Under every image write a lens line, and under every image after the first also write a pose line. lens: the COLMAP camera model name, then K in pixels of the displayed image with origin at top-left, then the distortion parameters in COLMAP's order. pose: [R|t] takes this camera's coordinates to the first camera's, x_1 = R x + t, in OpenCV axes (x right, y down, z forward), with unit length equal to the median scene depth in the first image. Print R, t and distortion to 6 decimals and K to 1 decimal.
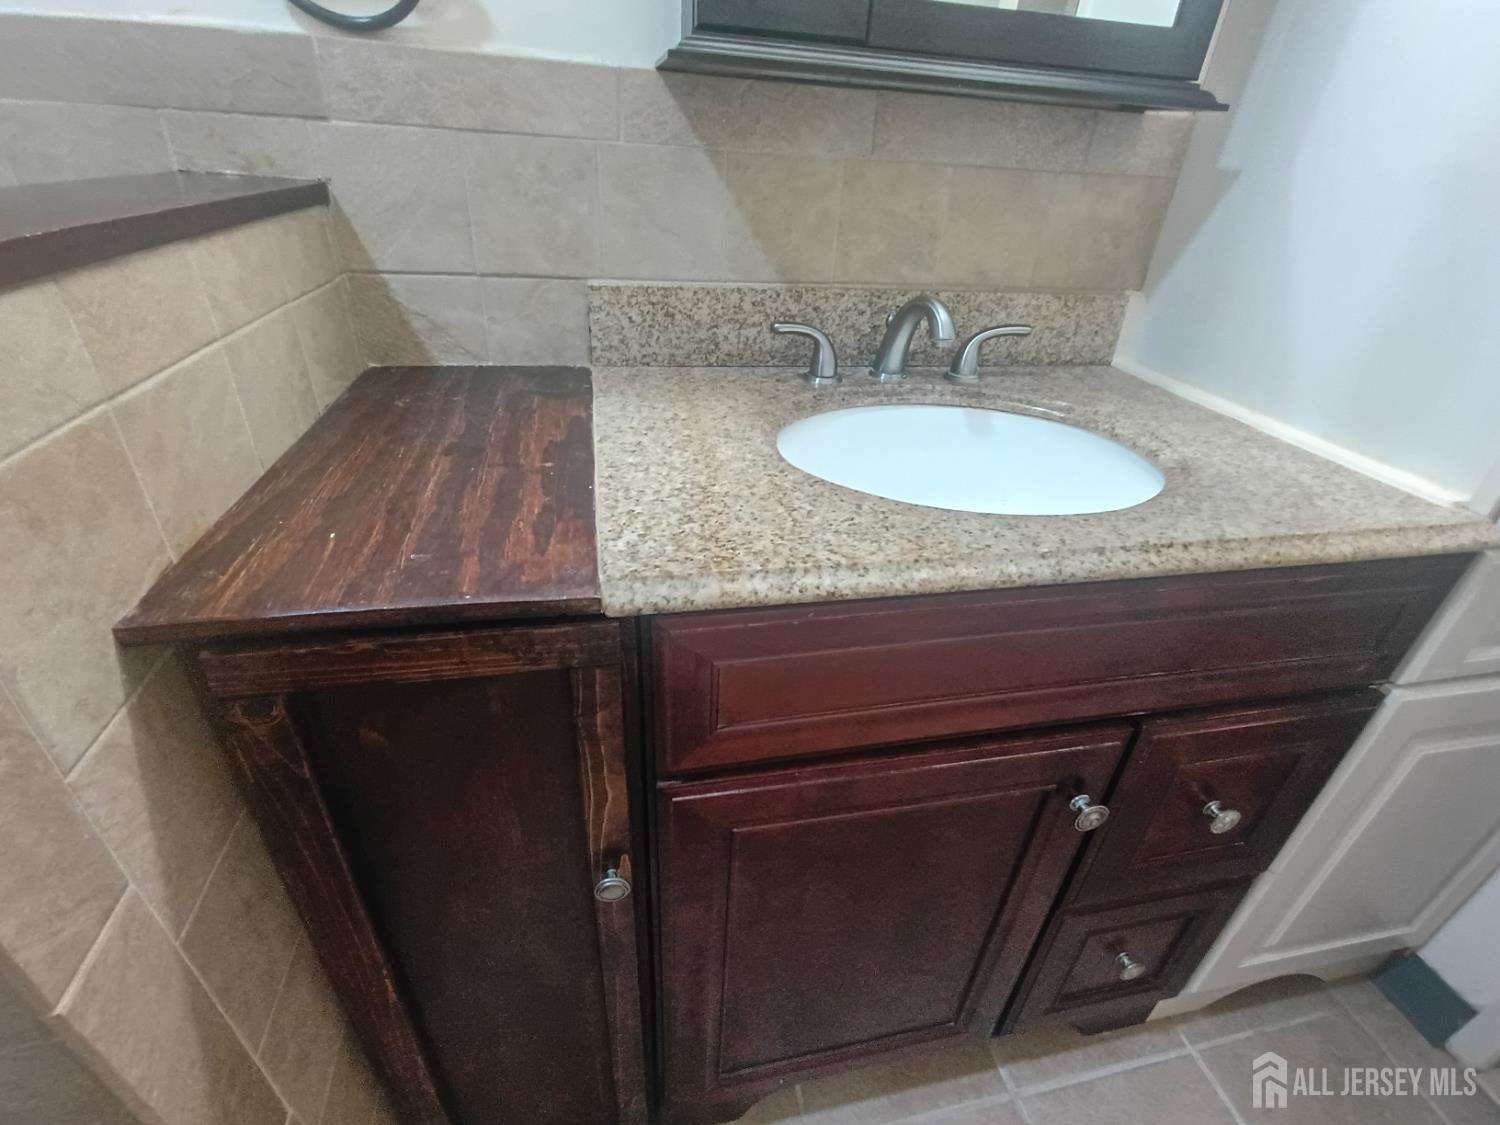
lens RADIAL K [[680.5, 0, 753.0], [0, 680.5, 553.4], [0, 0, 1]] dist [-0.004563, -0.001609]
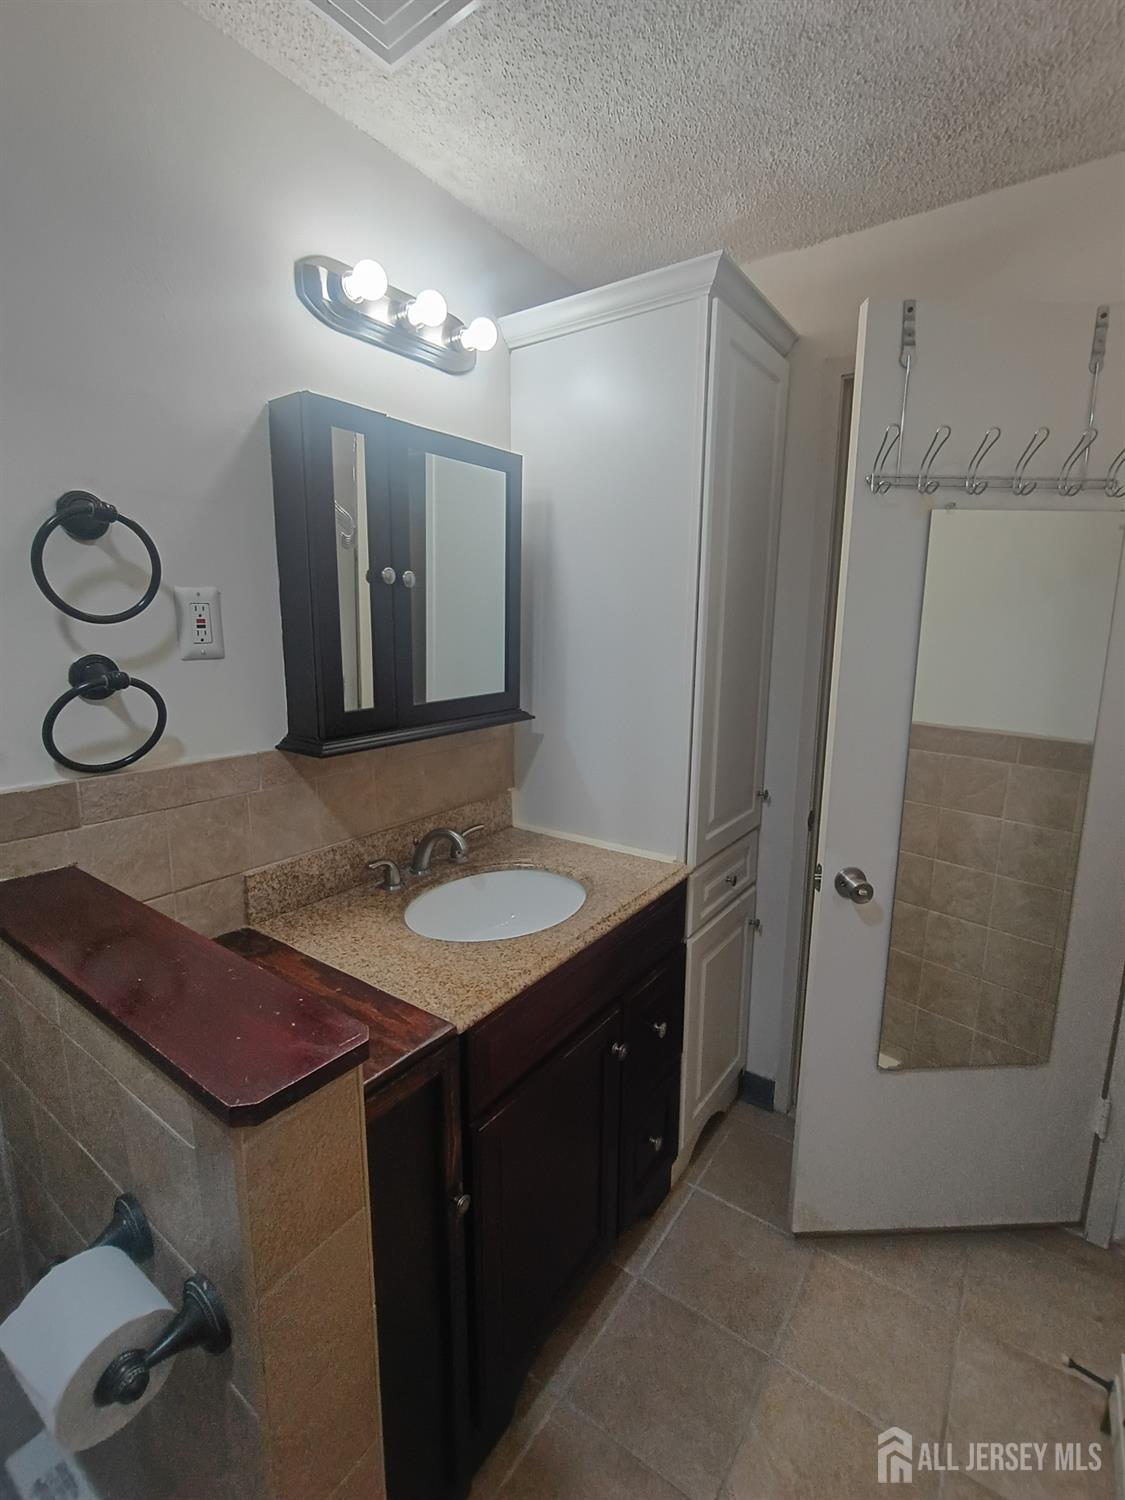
lens RADIAL K [[680.5, 0, 554.3], [0, 680.5, 746.9], [0, 0, 1]] dist [-0.004563, -0.001609]
pose [[0.742823, -0.175911, 0.645964, -0.729229], [0.370979, 0.911339, -0.178427, -0.146251], [-0.557305, 0.372179, 0.742223, -0.675760]]
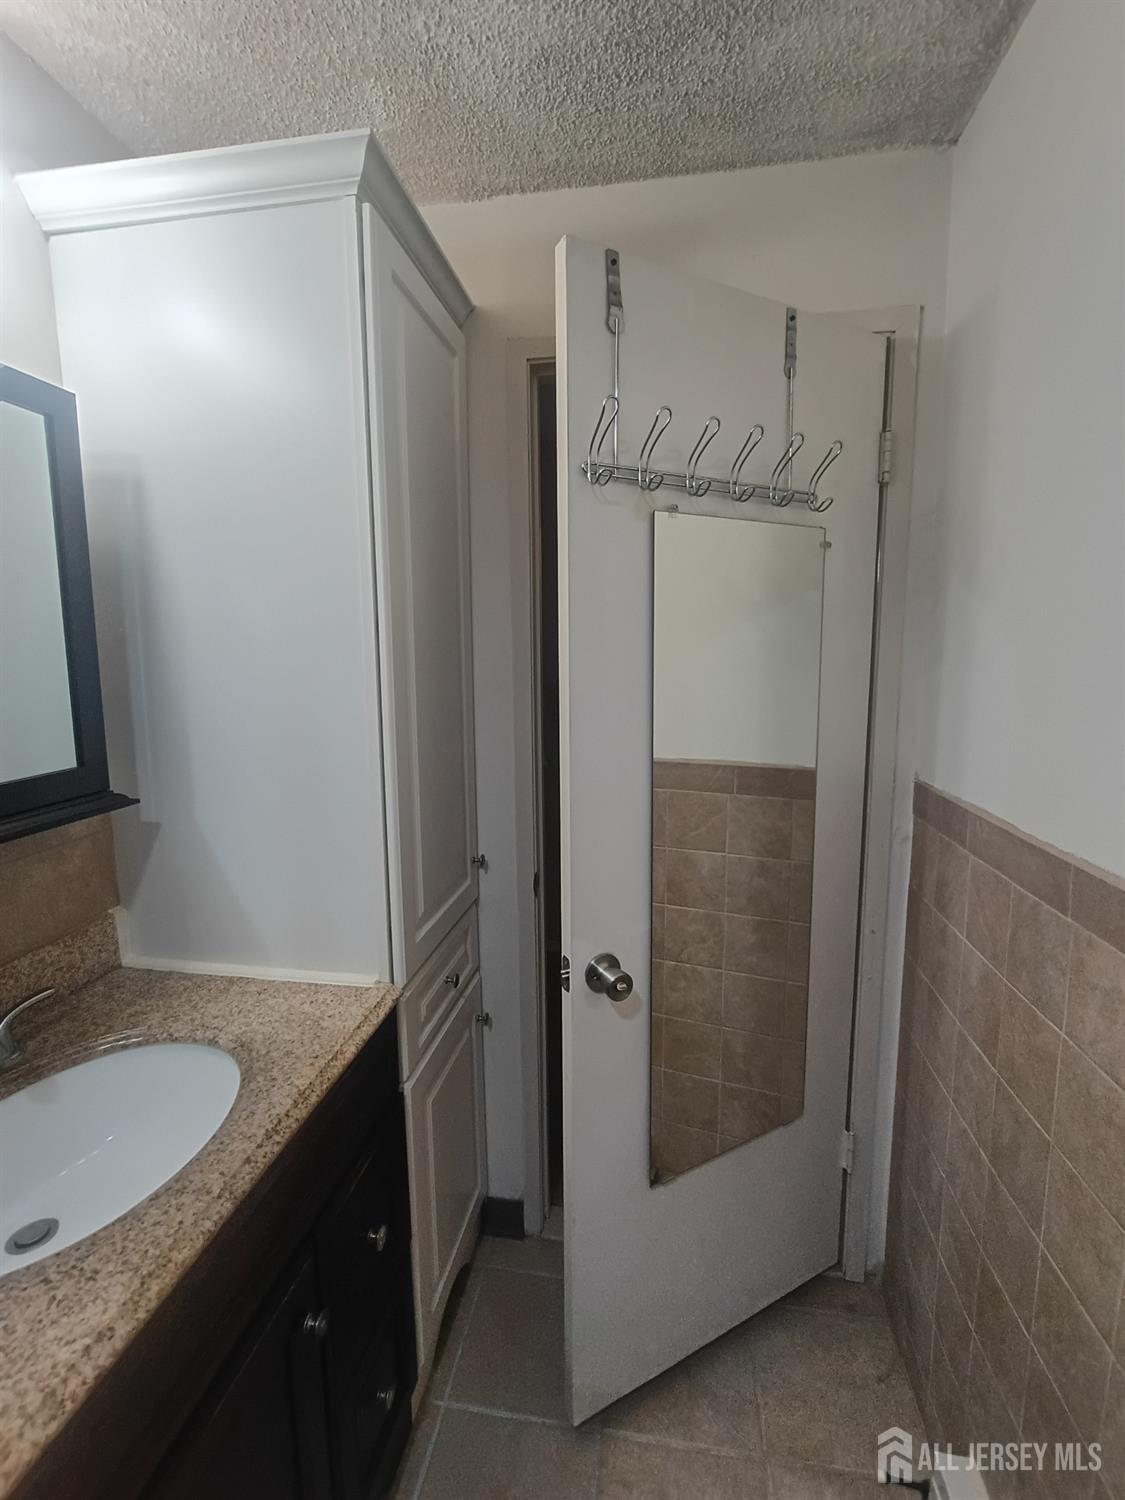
lens RADIAL K [[680.5, 0, 560.0], [0, 680.5, 741.8], [0, 0, 1]] dist [-0.004563, -0.001609]
pose [[0.365988, -0.185945, 0.911854, -0.278704], [0.497541, 0.867139, -0.022869, -0.288802], [-0.786451, 0.462055, 0.409877, -0.371828]]
